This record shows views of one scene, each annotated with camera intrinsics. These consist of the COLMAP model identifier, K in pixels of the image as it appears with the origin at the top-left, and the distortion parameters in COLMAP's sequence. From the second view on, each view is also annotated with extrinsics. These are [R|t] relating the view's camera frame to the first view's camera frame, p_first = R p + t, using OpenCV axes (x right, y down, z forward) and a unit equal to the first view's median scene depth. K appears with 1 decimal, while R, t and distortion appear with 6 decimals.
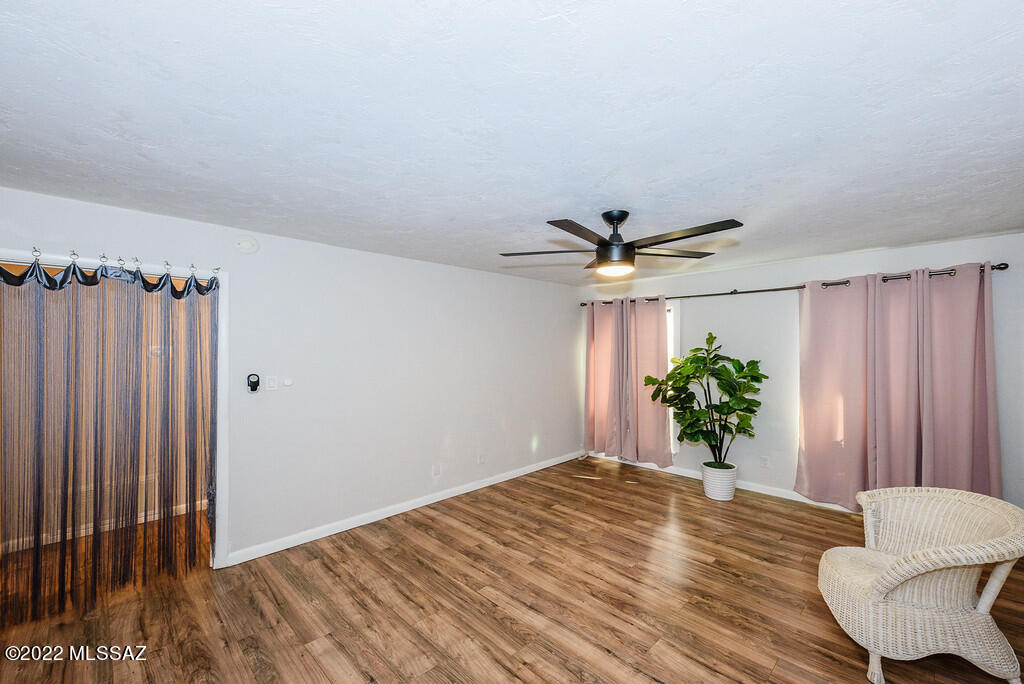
lens RADIAL K [[423.3, 0, 519.6], [0, 423.3, 345.5], [0, 0, 1]] dist [0.014850, -0.000971]
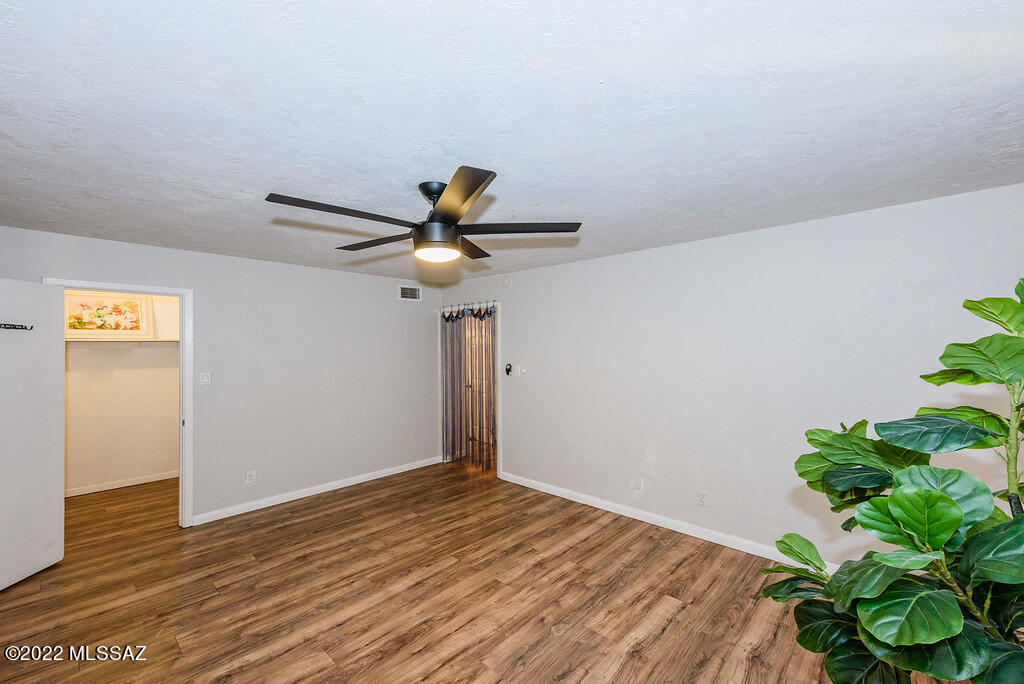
lens RADIAL K [[418.6, 0, 522.5], [0, 418.6, 342.6], [0, 0, 1]] dist [0.012998, -0.000424]
pose [[0.034662, -0.010381, -0.999345, 0.848600], [0.016679, 0.999813, -0.009807, 0.006718], [0.999260, -0.016328, 0.034829, 0.930544]]
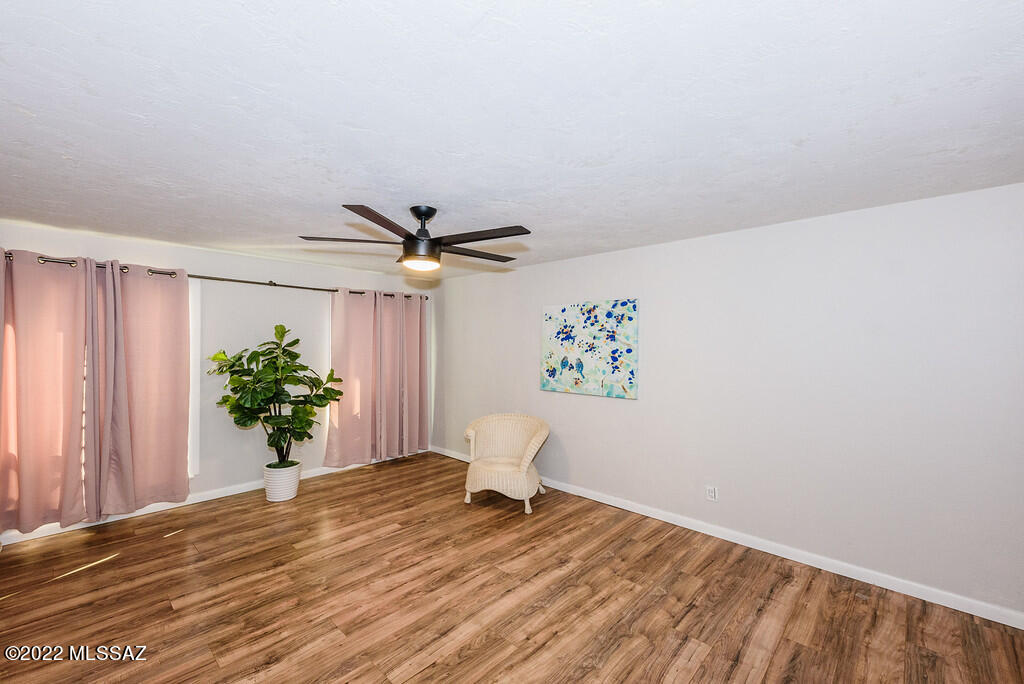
lens RADIAL K [[423.3, 0, 509.4], [0, 423.3, 347.8], [0, 0, 1]] dist [0.014850, -0.000971]
pose [[-0.028317, -0.007153, 0.999573, -0.646527], [-0.012651, 0.999897, 0.006797, 0.008119], [-0.999519, -0.012454, -0.028405, 0.672143]]
